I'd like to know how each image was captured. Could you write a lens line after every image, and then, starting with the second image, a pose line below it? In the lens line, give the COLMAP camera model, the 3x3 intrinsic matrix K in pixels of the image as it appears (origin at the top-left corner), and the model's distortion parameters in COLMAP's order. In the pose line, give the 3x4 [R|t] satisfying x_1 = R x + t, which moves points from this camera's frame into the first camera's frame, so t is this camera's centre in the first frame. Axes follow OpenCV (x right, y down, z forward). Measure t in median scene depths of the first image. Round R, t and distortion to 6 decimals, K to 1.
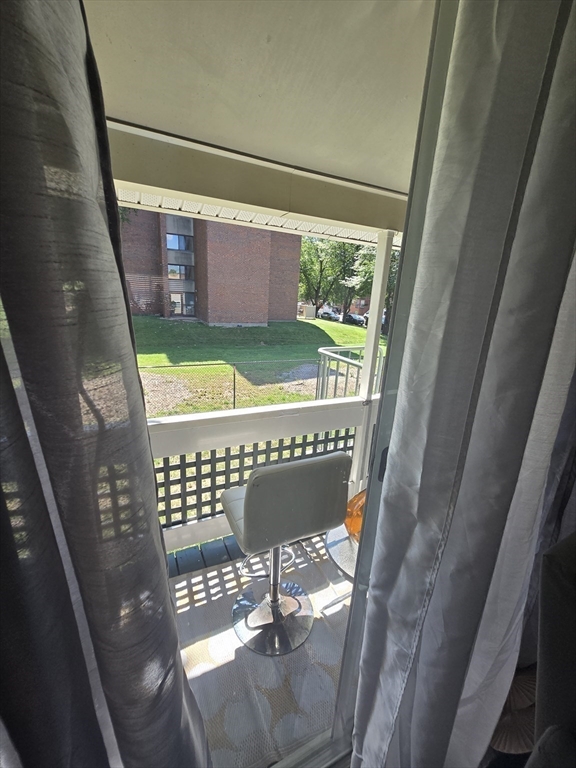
lens RADIAL K [[317.4, 0, 284.2], [0, 317.4, 386.5], [0, 0, 1]] dist [0.000144, -0.000265]
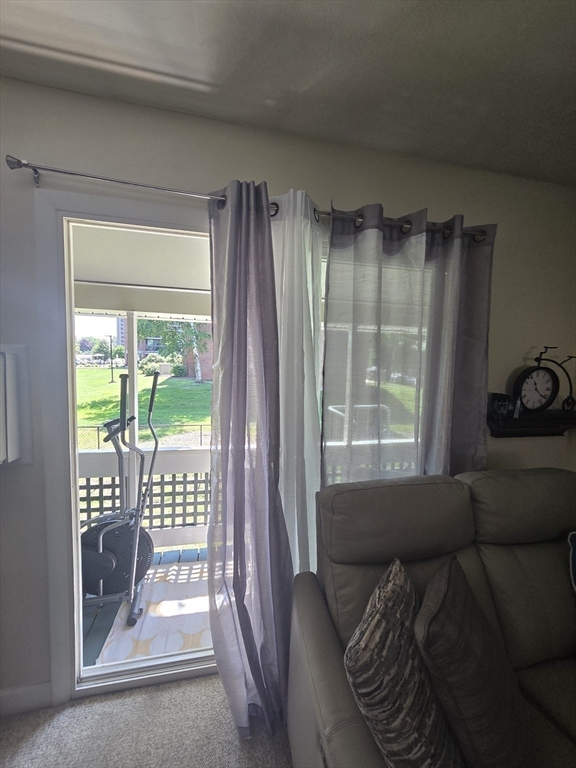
lens RADIAL K [[317.4, 0, 291.4], [0, 317.4, 383.2], [0, 0, 1]] dist [0.000144, -0.000265]
pose [[0.978915, -0.003884, -0.204231, 0.262787], [-0.038871, 0.978007, -0.204916, 0.040512], [0.200536, 0.208535, 0.957235, -0.199481]]
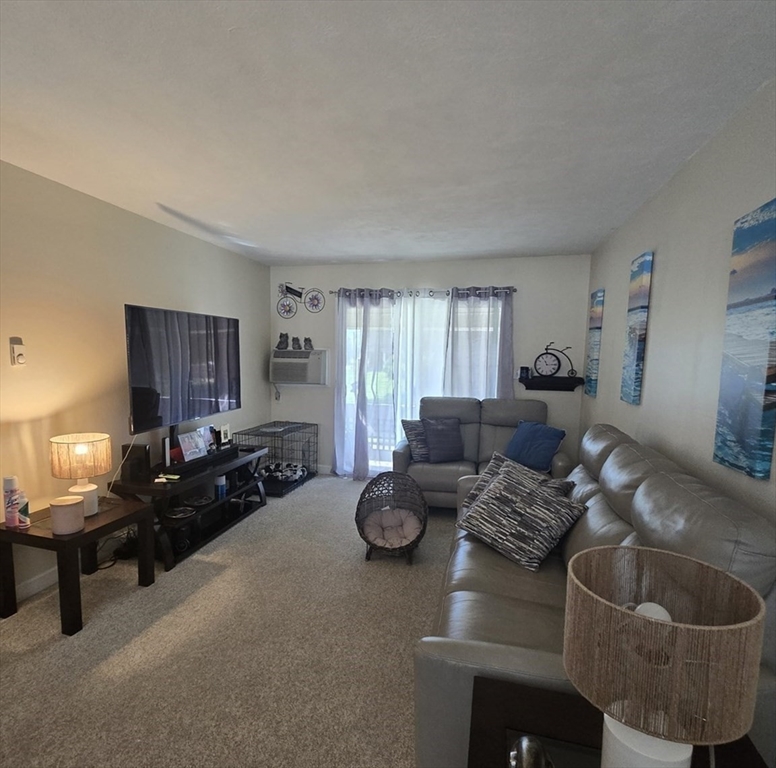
lens RADIAL K [[463.2, 0, 358.9], [0, 463.2, 409.1], [0, 0, 1]] dist [-0.001314, -0.000593]
pose [[0.754341, 0.043931, -0.655011, 0.992370], [-0.167822, 0.977510, -0.127711, 0.323265], [0.634669, 0.206263, 0.744749, -0.977530]]
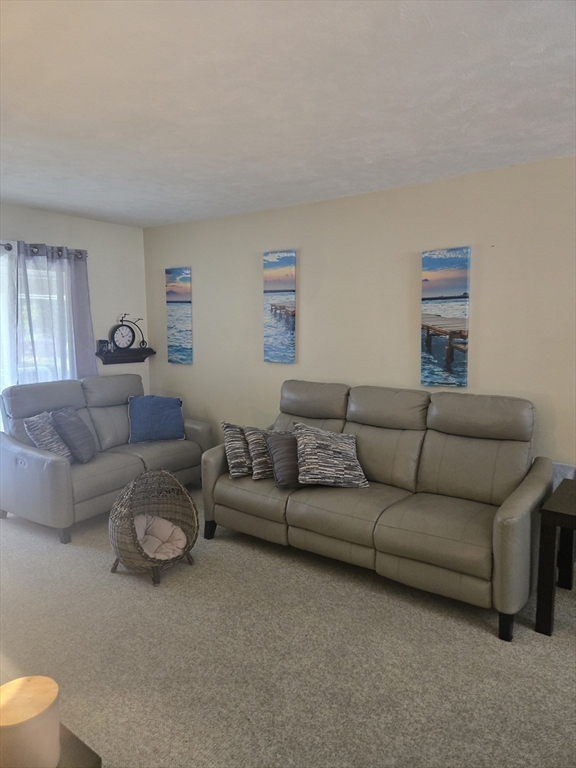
lens RADIAL K [[516.1, 0, 289.6], [0, 516.1, 381.5], [0, 0, 1]] dist [0.068228, -0.052590]
pose [[0.871017, -0.100264, 0.480913, 0.220497], [0.180885, 0.975630, -0.124208, 0.321299], [-0.456739, 0.195177, 0.867926, -1.108073]]
